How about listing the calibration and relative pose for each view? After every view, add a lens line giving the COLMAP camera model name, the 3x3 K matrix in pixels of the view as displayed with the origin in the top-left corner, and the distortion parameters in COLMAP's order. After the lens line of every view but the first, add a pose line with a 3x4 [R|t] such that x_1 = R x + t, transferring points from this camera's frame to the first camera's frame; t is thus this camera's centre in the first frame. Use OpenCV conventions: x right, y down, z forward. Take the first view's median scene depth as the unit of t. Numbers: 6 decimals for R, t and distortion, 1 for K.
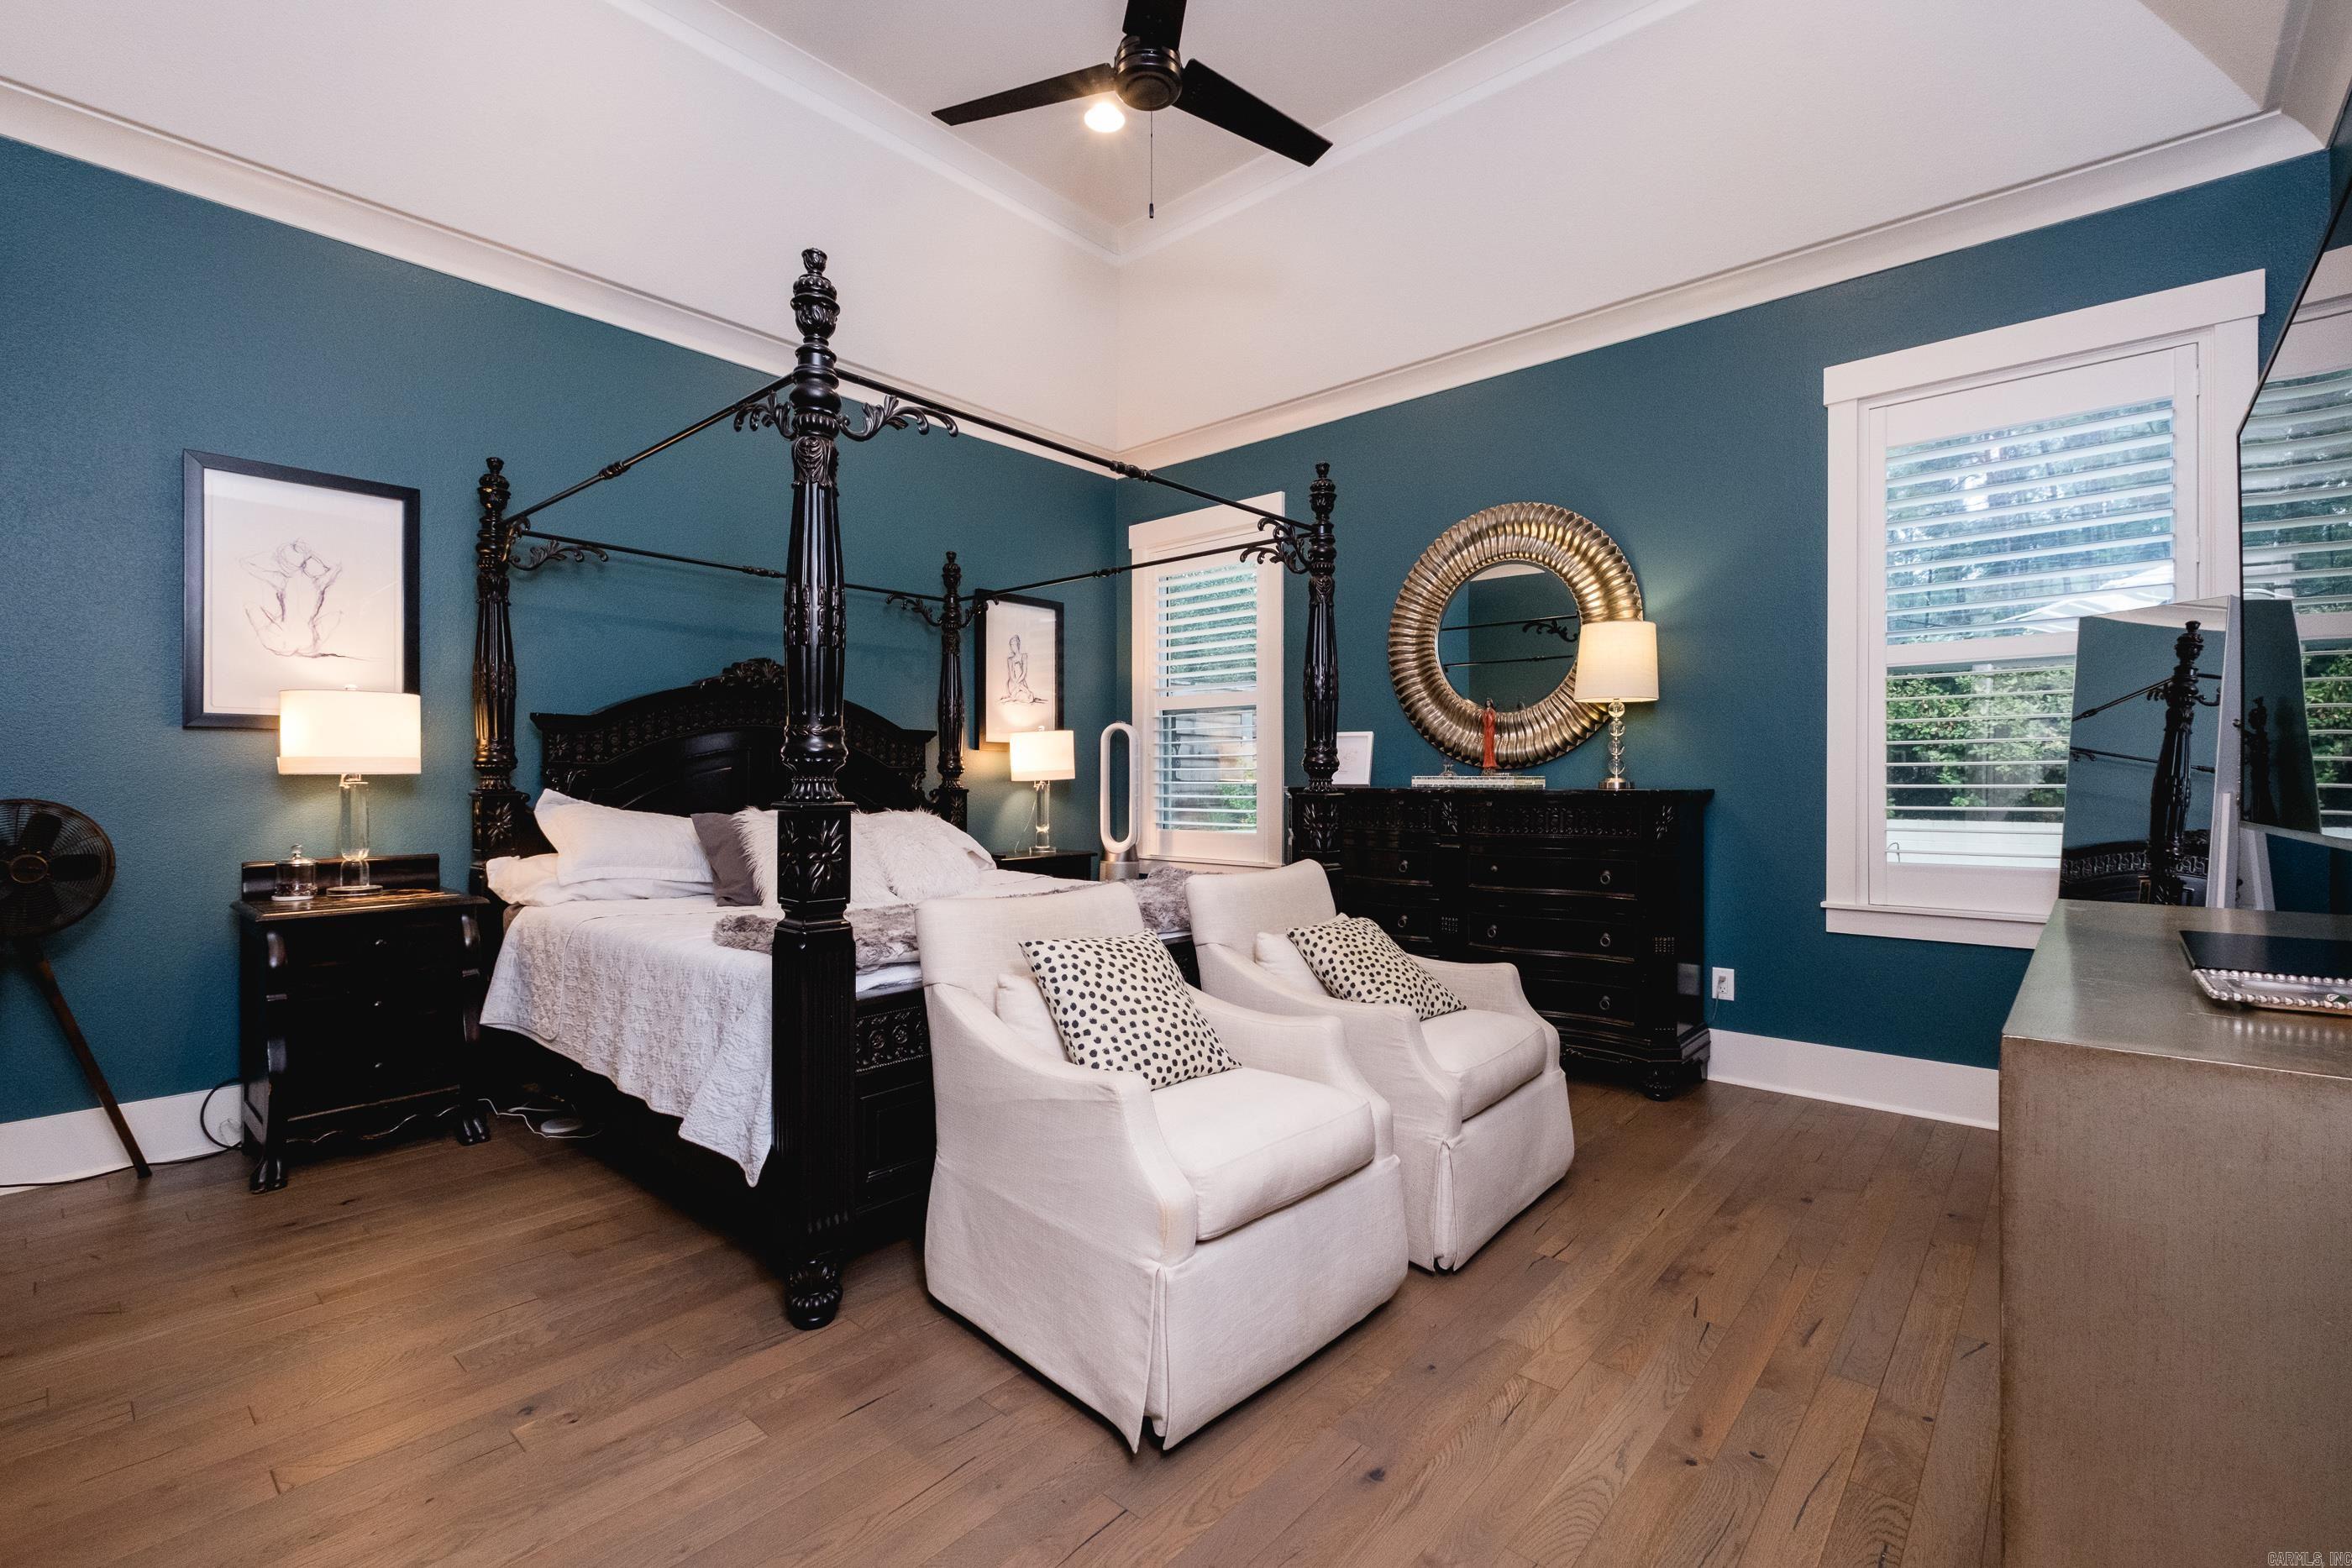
lens RADIAL K [[1017.1, 0, 1135.8], [0, 1017.1, 787.2], [0, 0, 1]] dist [0.007820, -0.004830]
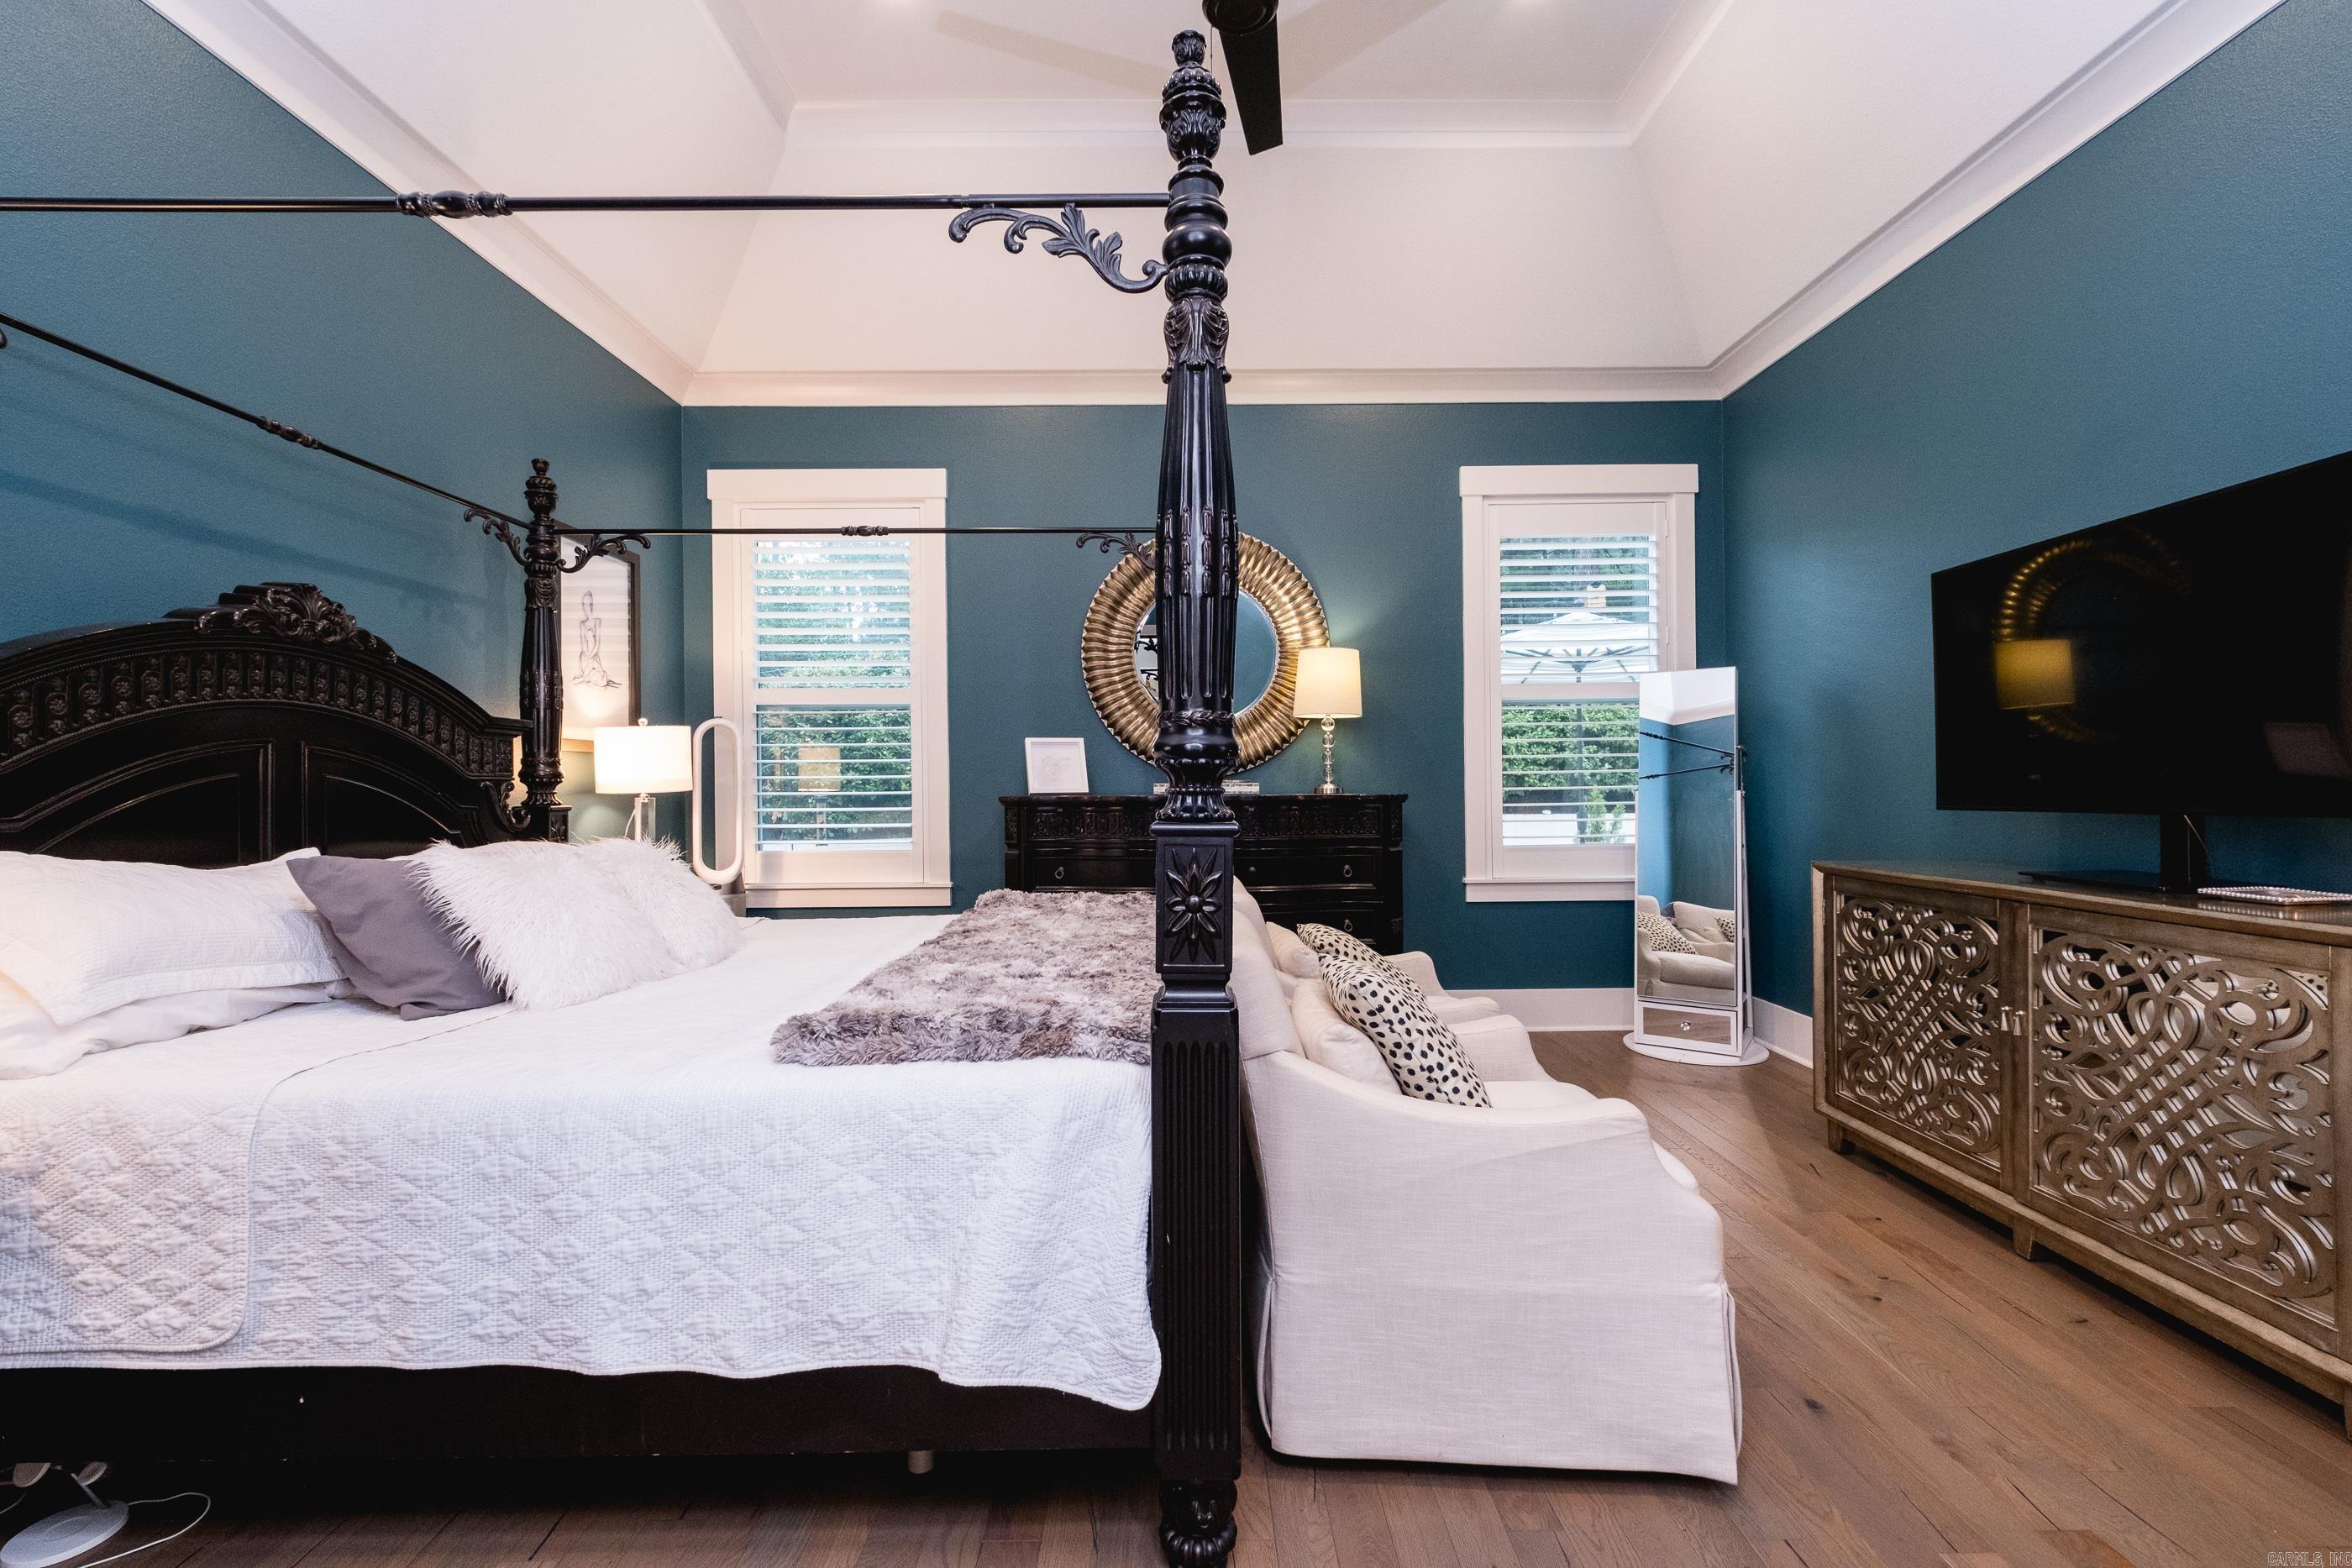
lens RADIAL K [[1017.1, 0, 1190.3], [0, 1017.1, 793.6], [0, 0, 1]] dist [0.007820, -0.004830]
pose [[0.738264, -0.011058, 0.674421, -0.435278], [0.013220, 0.999911, 0.001924, -0.003018], [-0.674382, 0.007495, 0.738344, 0.270346]]
